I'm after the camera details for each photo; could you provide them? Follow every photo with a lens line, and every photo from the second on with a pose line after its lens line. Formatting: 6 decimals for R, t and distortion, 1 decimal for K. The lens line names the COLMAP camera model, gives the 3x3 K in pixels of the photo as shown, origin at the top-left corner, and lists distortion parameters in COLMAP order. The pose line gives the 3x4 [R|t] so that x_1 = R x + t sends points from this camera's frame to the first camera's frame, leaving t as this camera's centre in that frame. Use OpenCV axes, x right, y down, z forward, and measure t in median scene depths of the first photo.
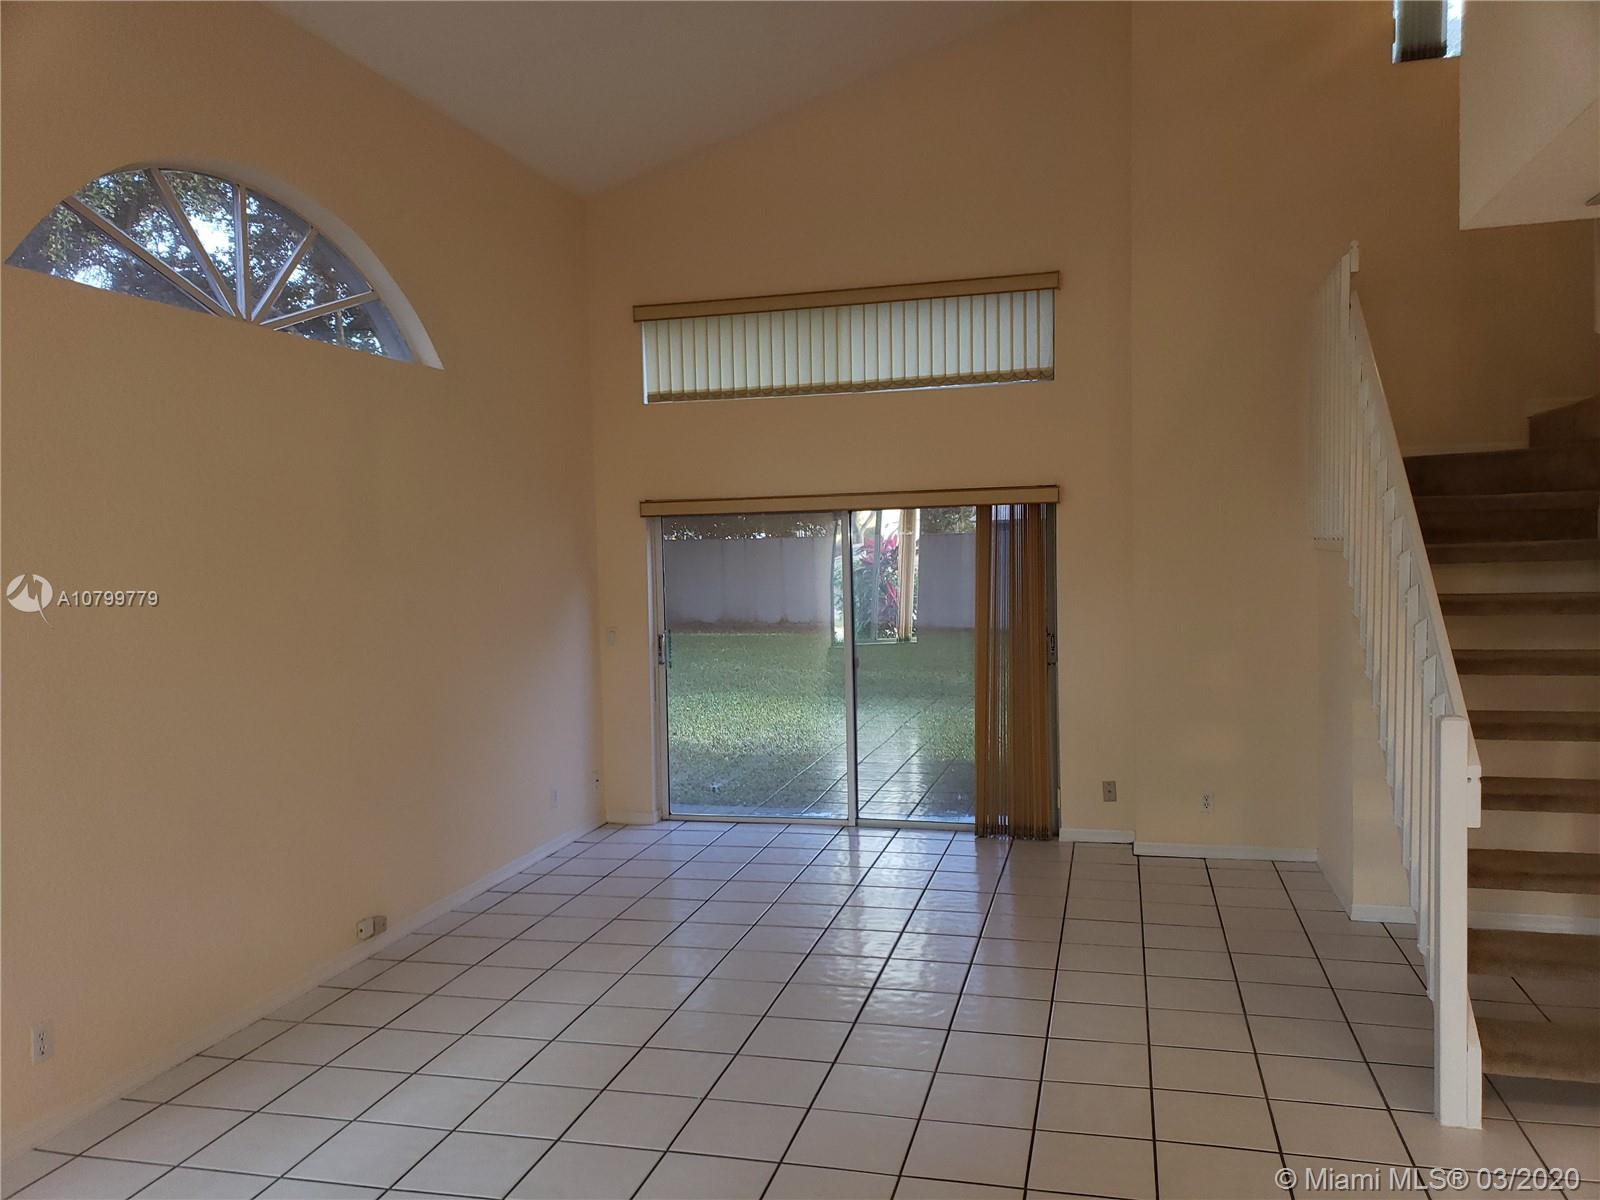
lens RADIAL K [[1243.2, 0, 785.6], [0, 1243.2, 605.5], [0, 0, 1]] dist [0.022271, 0.003795]
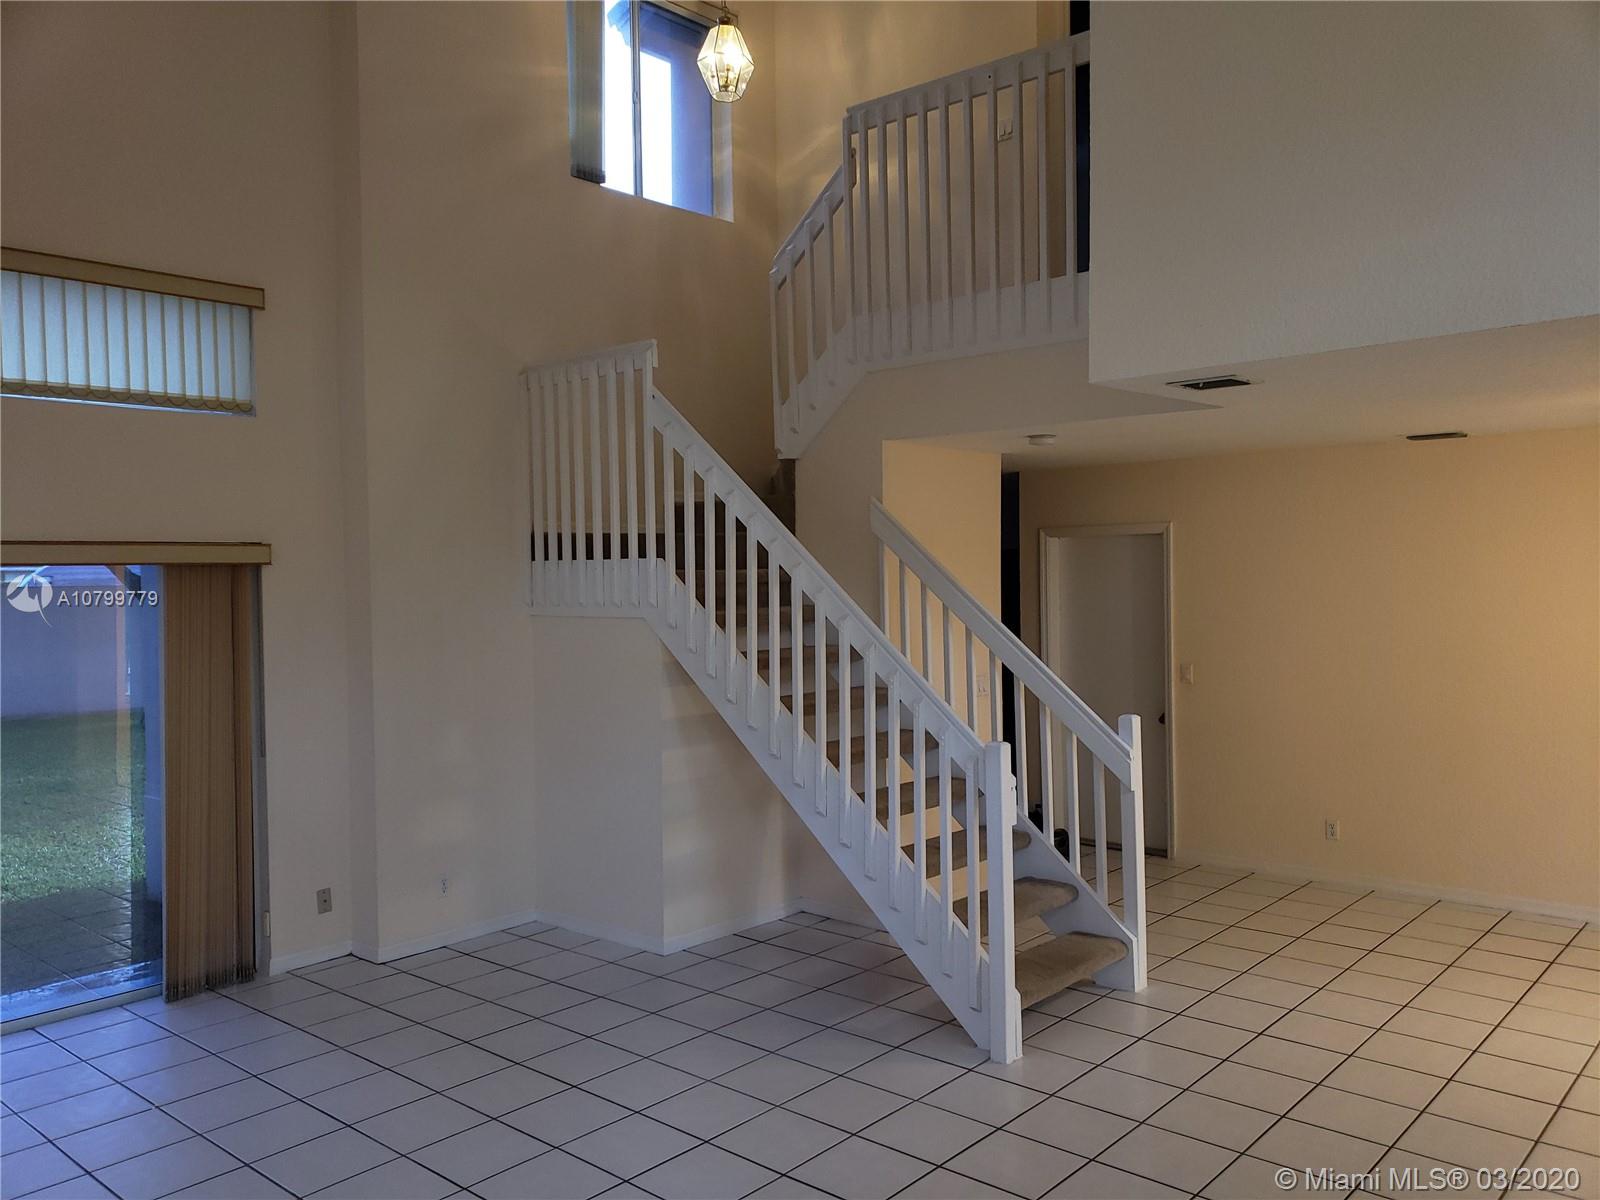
lens RADIAL K [[1243.2, 0, 792.0], [0, 1243.2, 598.2], [0, 0, 1]] dist [0.022271, 0.003795]
pose [[0.435877, 0.006091, 0.899986, -0.376544], [0.052314, 0.998115, -0.032092, -0.014624], [-0.898485, 0.061070, 0.434737, 0.322228]]
